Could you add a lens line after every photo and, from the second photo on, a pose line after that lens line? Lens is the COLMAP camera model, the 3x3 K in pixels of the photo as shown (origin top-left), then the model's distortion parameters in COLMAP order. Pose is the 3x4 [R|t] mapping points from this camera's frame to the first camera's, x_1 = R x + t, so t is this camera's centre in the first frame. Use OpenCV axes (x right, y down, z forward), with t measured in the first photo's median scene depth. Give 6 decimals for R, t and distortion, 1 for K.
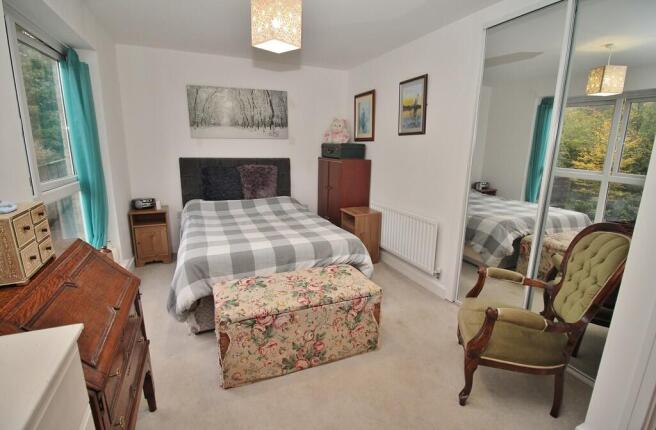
lens RADIAL K [[304.0, 0, 328.0], [0, 304.0, 215.0], [0, 0, 1]] dist [-0.012858, 0.000060]
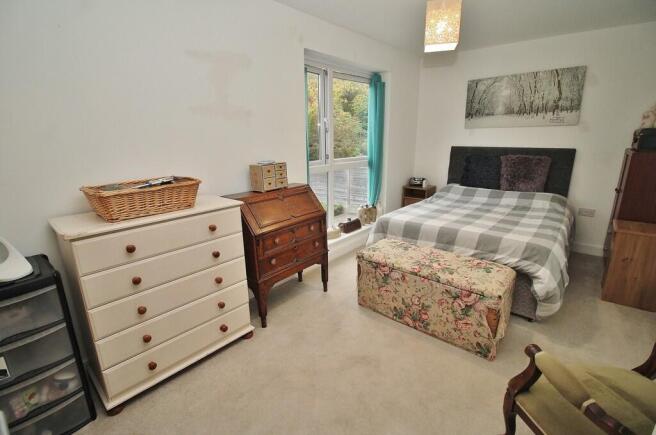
lens RADIAL K [[301.5, 0, 328.0], [0, 301.5, 217.5], [0, 0, 1]] dist [-0.019988, -0.000540]
pose [[0.441075, 0.212714, -0.871898, 0.607409], [-0.177180, 0.973024, 0.147753, -0.015665], [0.879807, 0.089313, 0.466865, 0.119964]]
